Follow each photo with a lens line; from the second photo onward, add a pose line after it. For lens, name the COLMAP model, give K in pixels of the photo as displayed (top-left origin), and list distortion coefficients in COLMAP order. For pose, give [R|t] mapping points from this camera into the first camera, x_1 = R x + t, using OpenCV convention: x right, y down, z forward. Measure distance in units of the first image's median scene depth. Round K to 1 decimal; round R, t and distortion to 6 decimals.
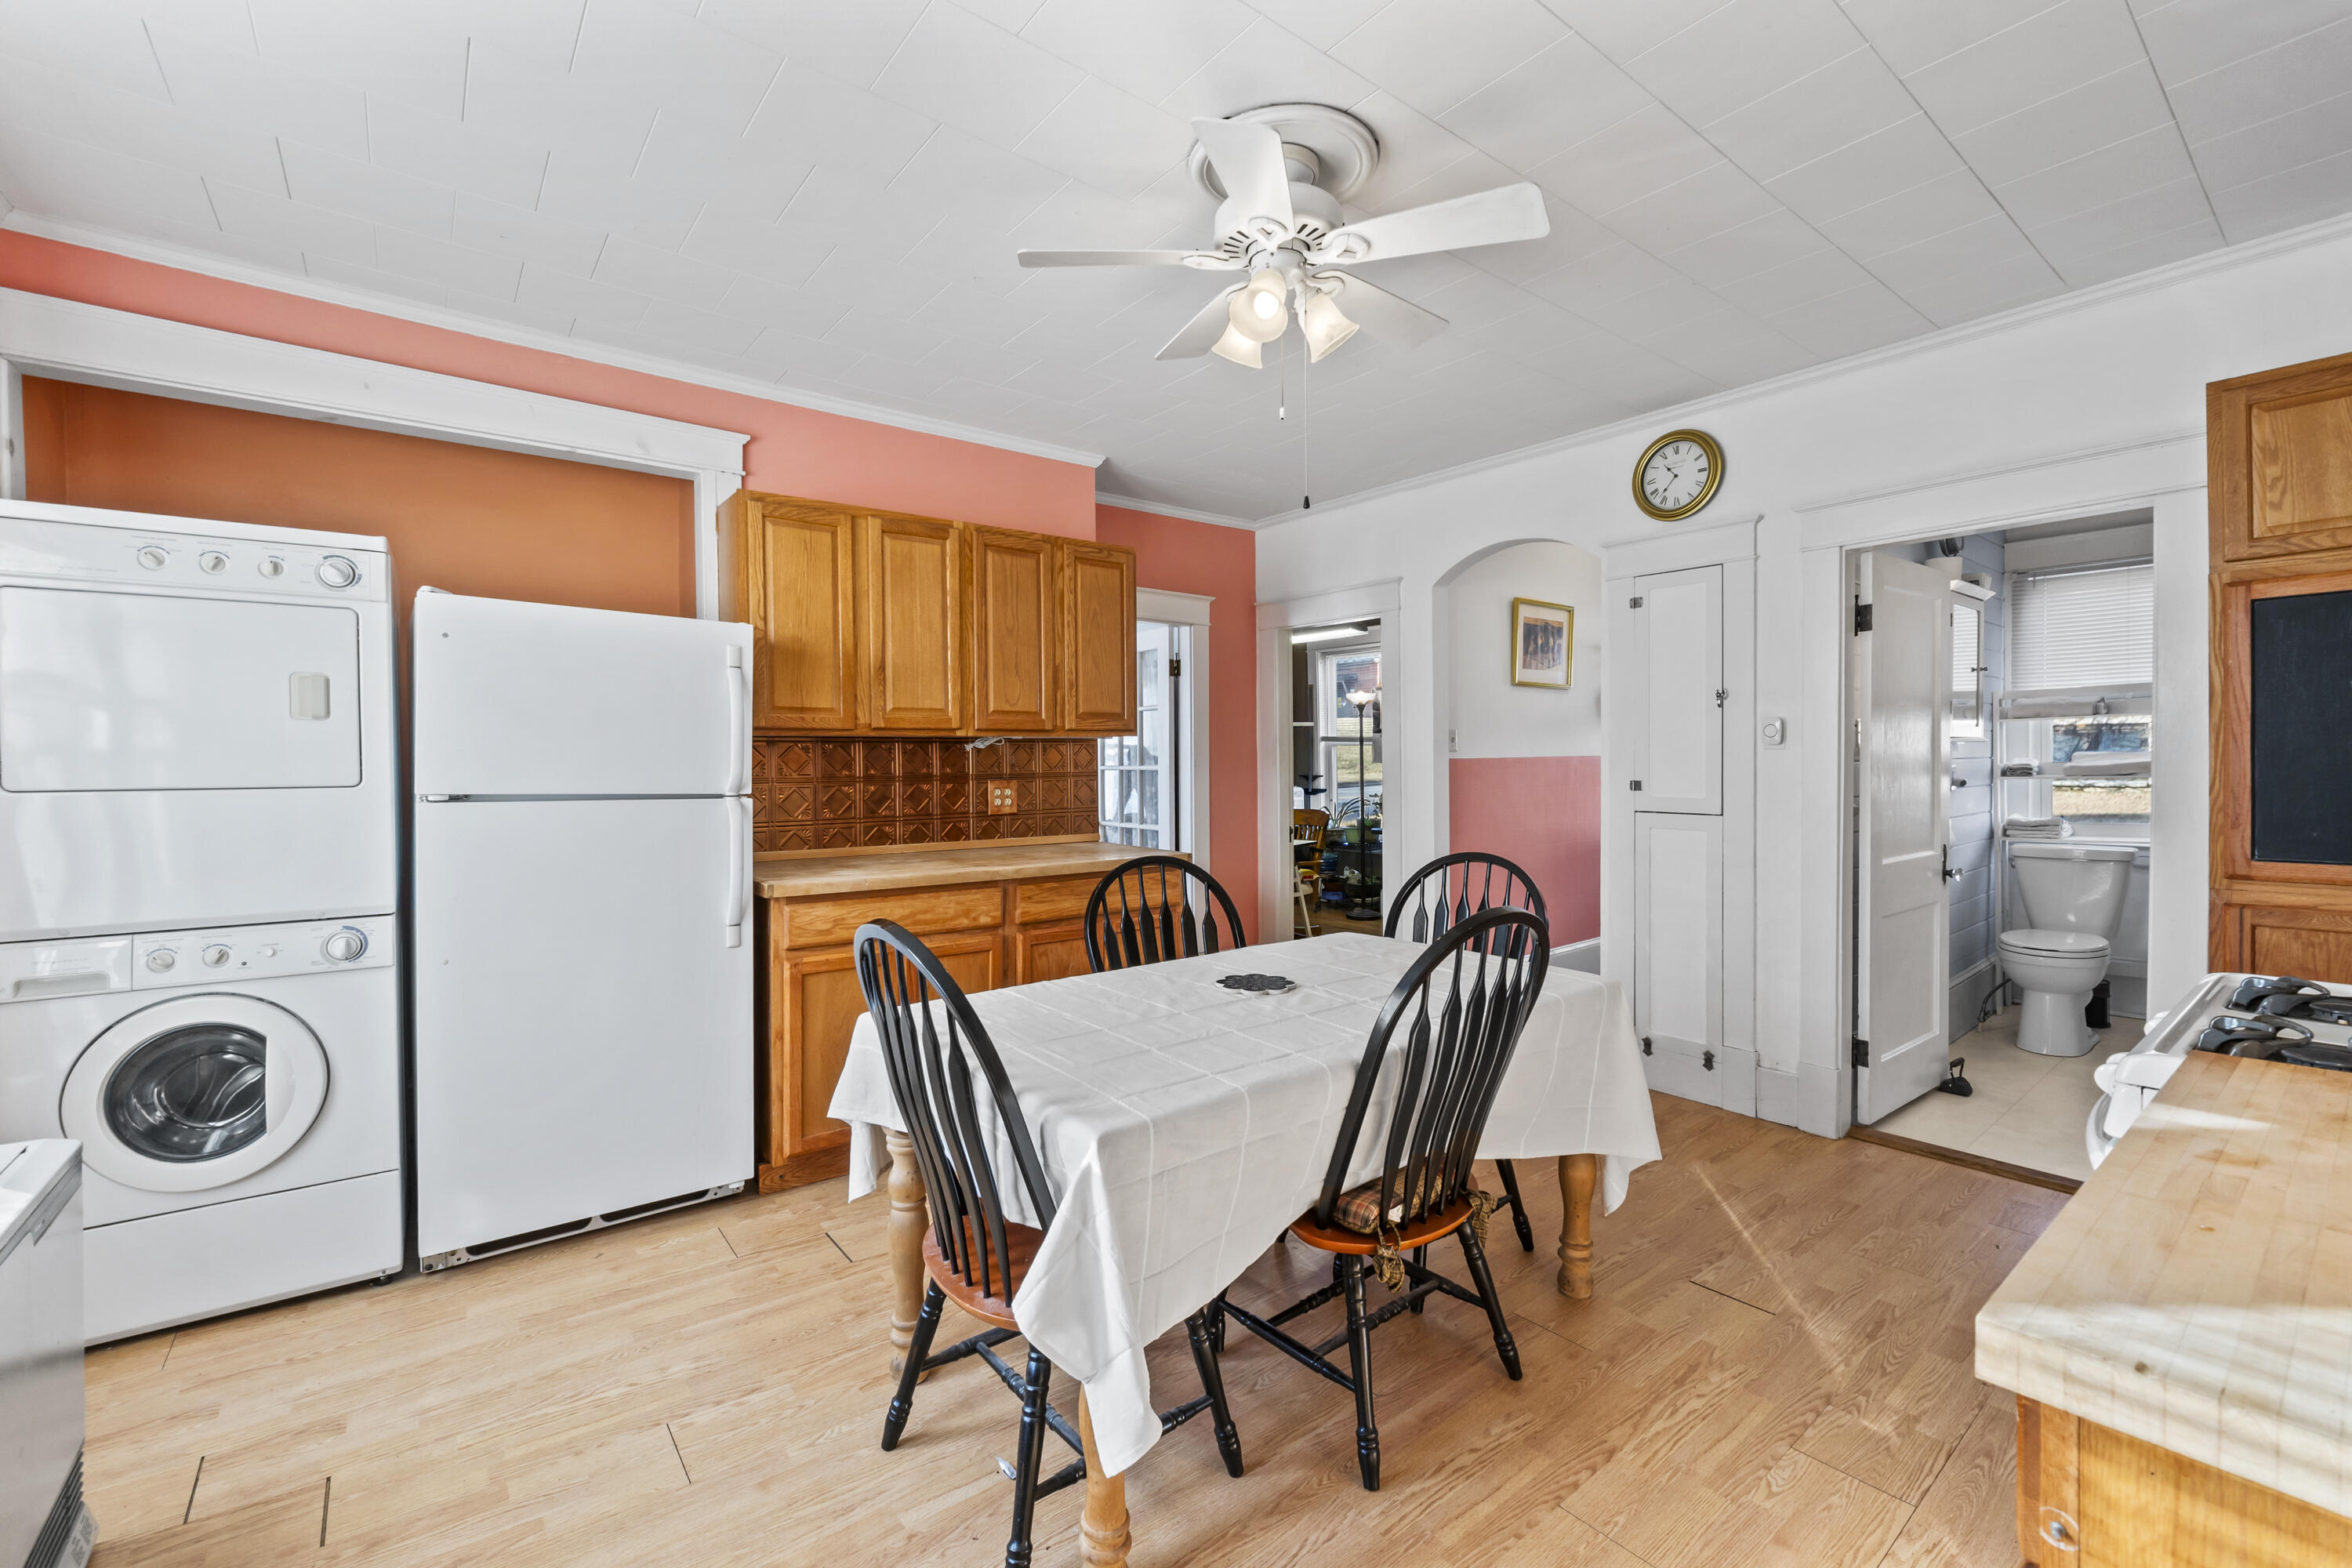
lens RADIAL K [[981.4, 0, 1168.8], [0, 981.4, 776.2], [0, 0, 1]] dist [-0.007052, -0.000697]
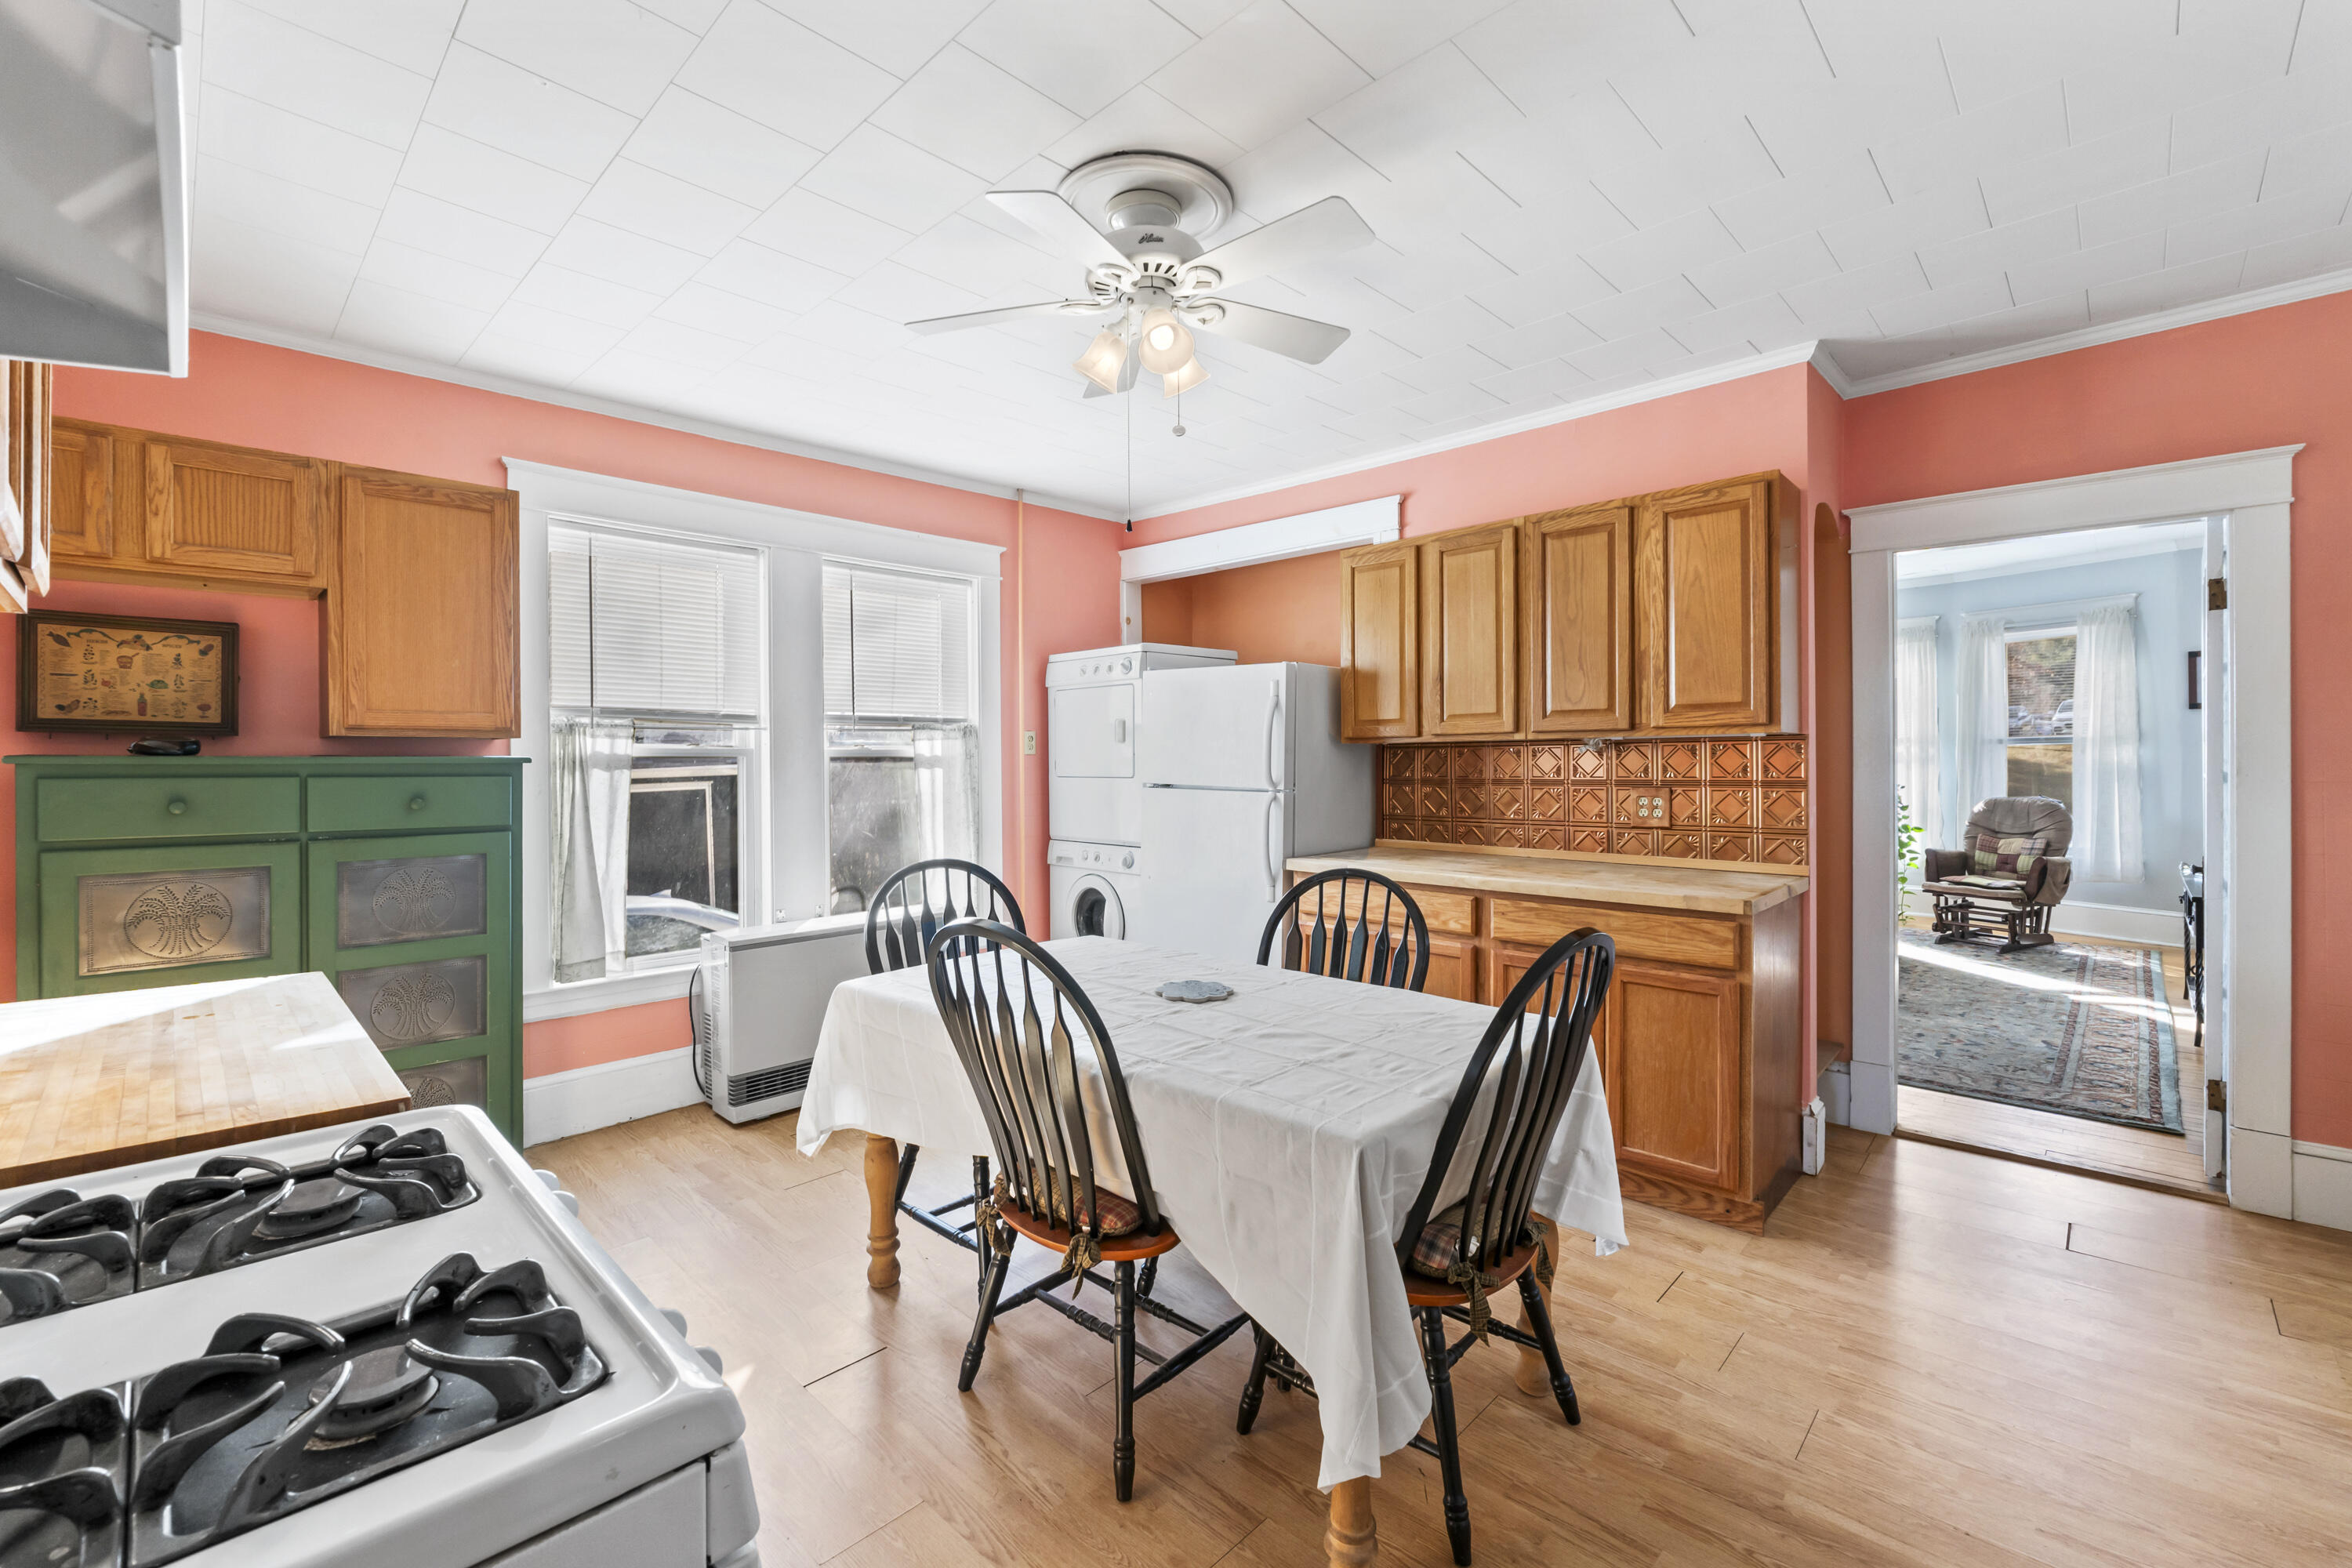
lens RADIAL K [[981.4, 0, 1186.4], [0, 981.4, 764.9], [0, 0, 1]] dist [-0.007052, -0.000697]
pose [[0.131553, 0.006641, -0.991287, 0.710679], [-0.011174, 0.999924, 0.005216, -0.017586], [0.991246, 0.010390, 0.131618, 0.552828]]
